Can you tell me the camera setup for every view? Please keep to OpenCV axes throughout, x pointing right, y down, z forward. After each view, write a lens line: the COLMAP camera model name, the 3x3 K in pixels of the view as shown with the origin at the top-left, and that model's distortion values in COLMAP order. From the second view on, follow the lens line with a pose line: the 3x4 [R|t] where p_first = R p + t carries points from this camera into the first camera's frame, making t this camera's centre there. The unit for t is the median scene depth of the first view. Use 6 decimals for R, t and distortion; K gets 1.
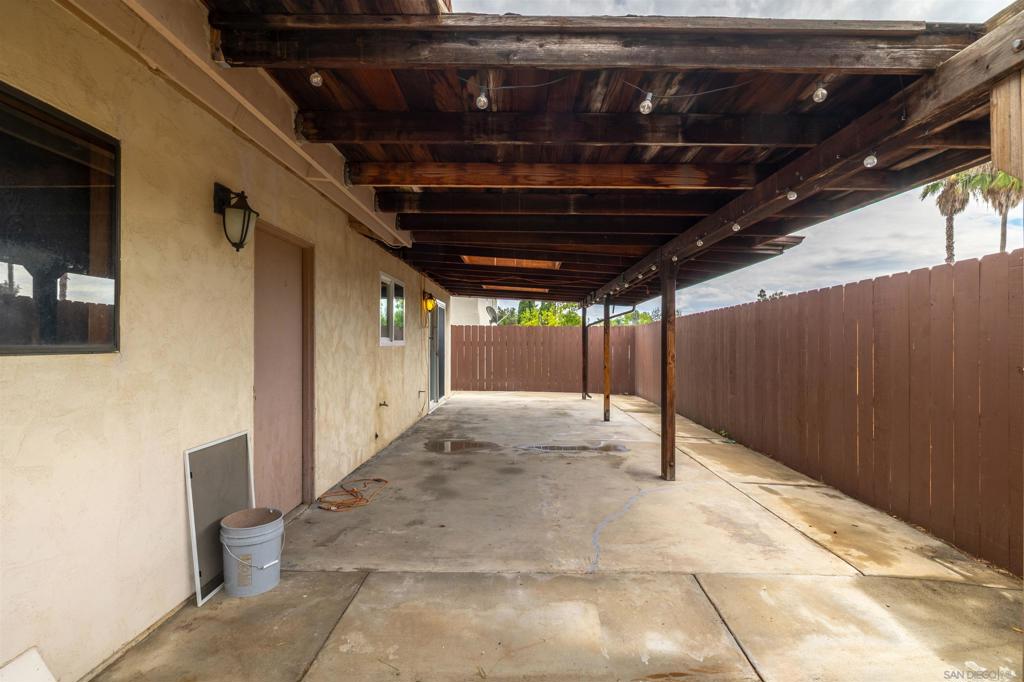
lens RADIAL K [[481.9, 0, 512.0], [0, 481.9, 341.0], [0, 0, 1]] dist [-0.000732, 0.000019]
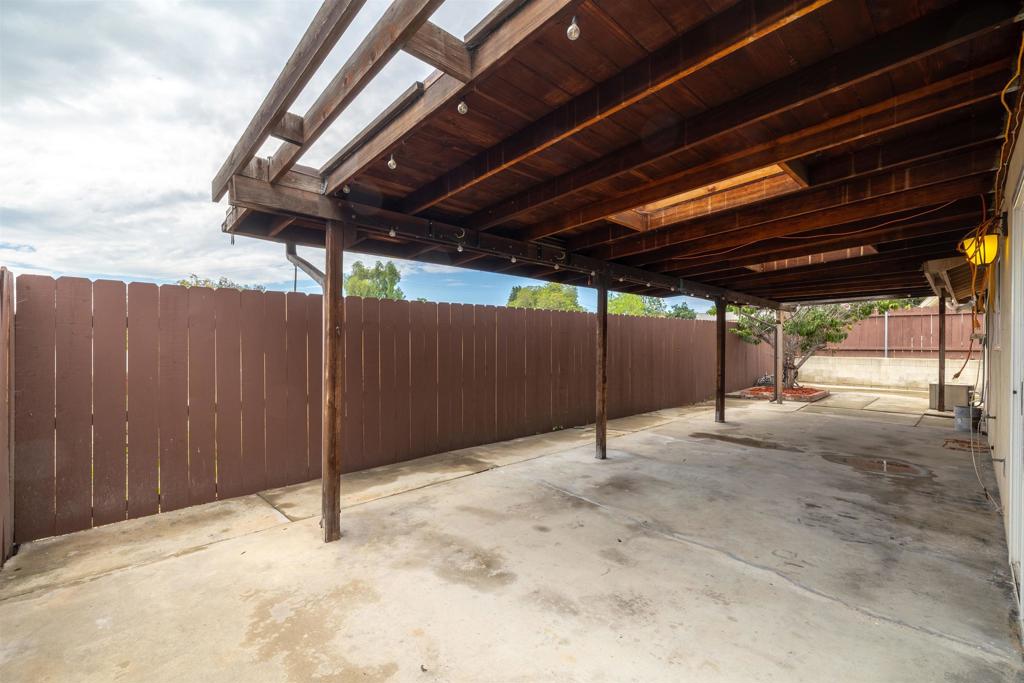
lens RADIAL K [[436.6, 0, 512.0], [0, 436.6, 341.5], [0, 0, 1]] dist [0.000947, 0.000322]
pose [[-0.699159, -0.002886, 0.714960, -0.281129], [-0.010337, 0.999928, -0.006072, 0.009464], [-0.714892, -0.011636, -0.699139, 2.712294]]
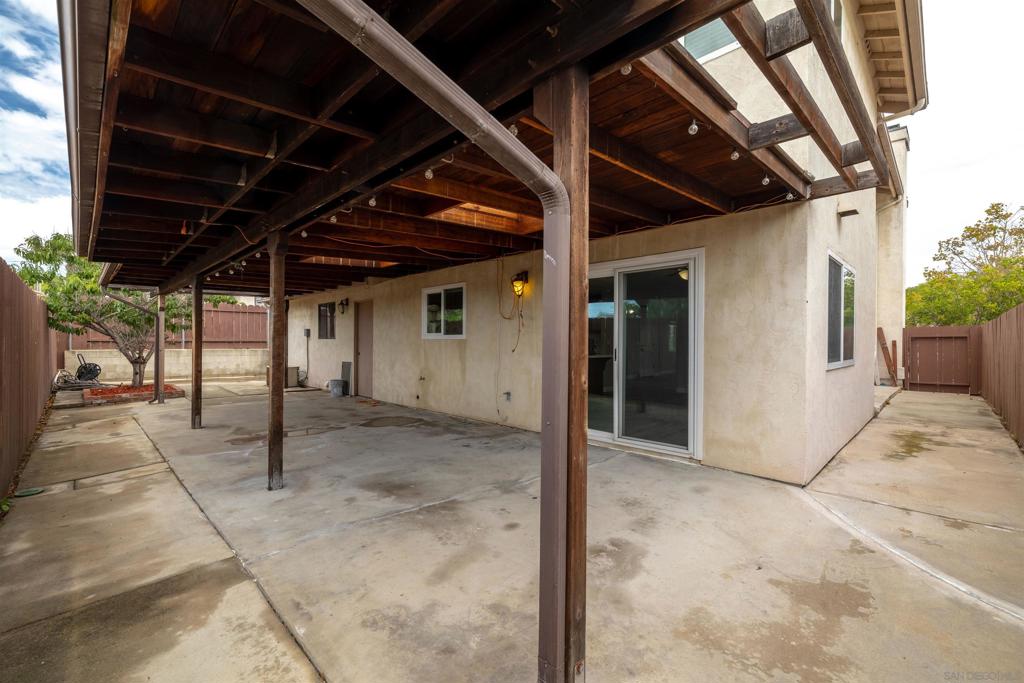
lens RADIAL K [[436.6, 0, 512.0], [0, 436.6, 341.5], [0, 0, 1]] dist [0.000947, 0.000322]
pose [[-0.691717, -0.005091, -0.722150, 0.630254], [-0.002646, 0.999986, -0.004515, 0.028936], [0.722164, -0.001212, -0.691721, 2.643095]]
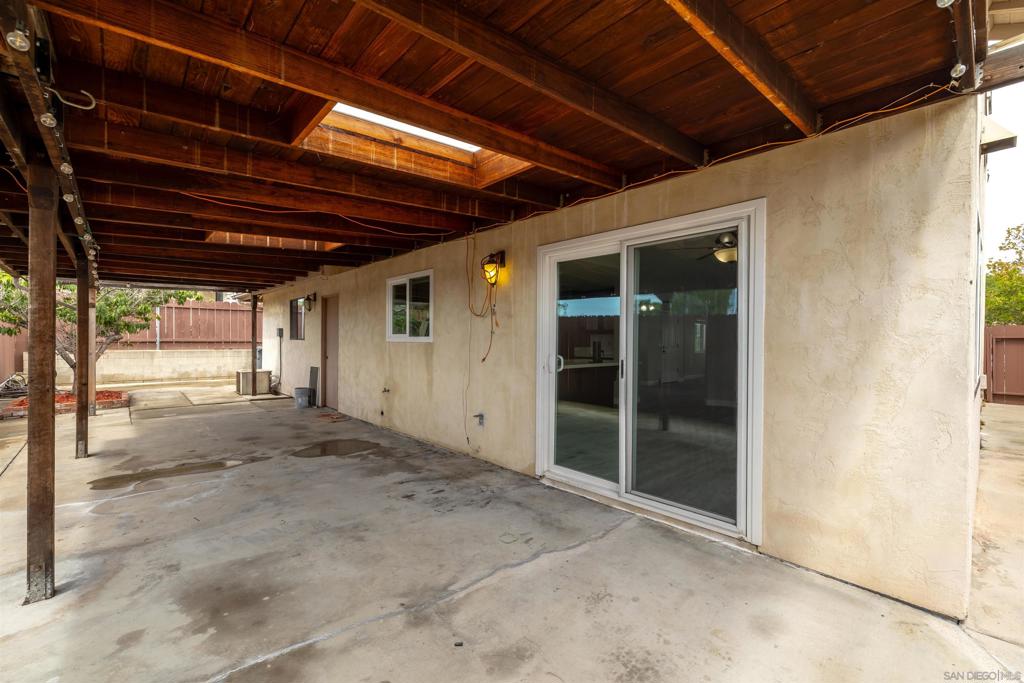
lens RADIAL K [[436.6, 0, 512.0], [0, 436.6, 341.5], [0, 0, 1]] dist [0.000947, 0.000322]
pose [[-0.725275, -0.003456, -0.688451, 0.307077], [-0.004415, 0.999990, -0.000370, 0.011707], [0.688445, 0.002771, -0.725283, 2.481553]]
